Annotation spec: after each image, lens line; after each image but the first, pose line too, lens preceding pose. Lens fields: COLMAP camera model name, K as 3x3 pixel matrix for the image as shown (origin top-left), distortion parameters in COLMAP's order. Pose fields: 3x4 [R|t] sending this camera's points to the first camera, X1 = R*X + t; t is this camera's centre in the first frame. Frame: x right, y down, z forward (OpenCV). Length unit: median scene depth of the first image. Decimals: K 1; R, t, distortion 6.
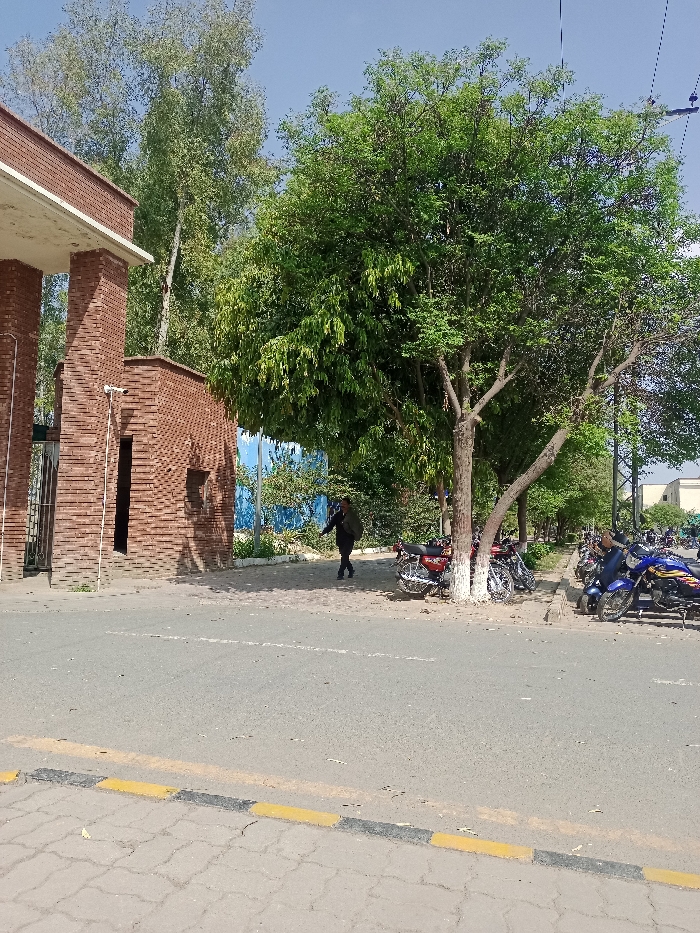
lens RADIAL K [[706.2, 0, 350.1], [0, 706.2, 487.0], [0, 0, 1]] dist [0.103573, -0.133544]
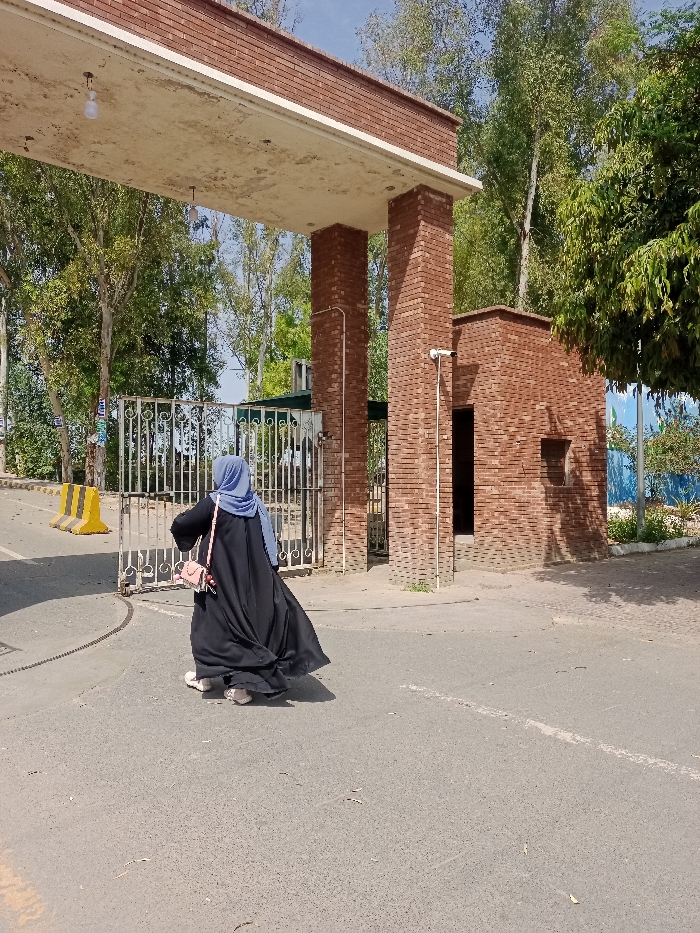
lens RADIAL K [[665.2, 0, 350.0], [0, 665.2, 466.5], [0, 0, 1]] dist [0.071687, -0.104099]
pose [[0.850097, -0.034502, -0.525494, -0.015605], [0.052231, 0.998455, 0.018940, -0.025694], [0.524029, -0.043547, 0.850586, 0.292627]]
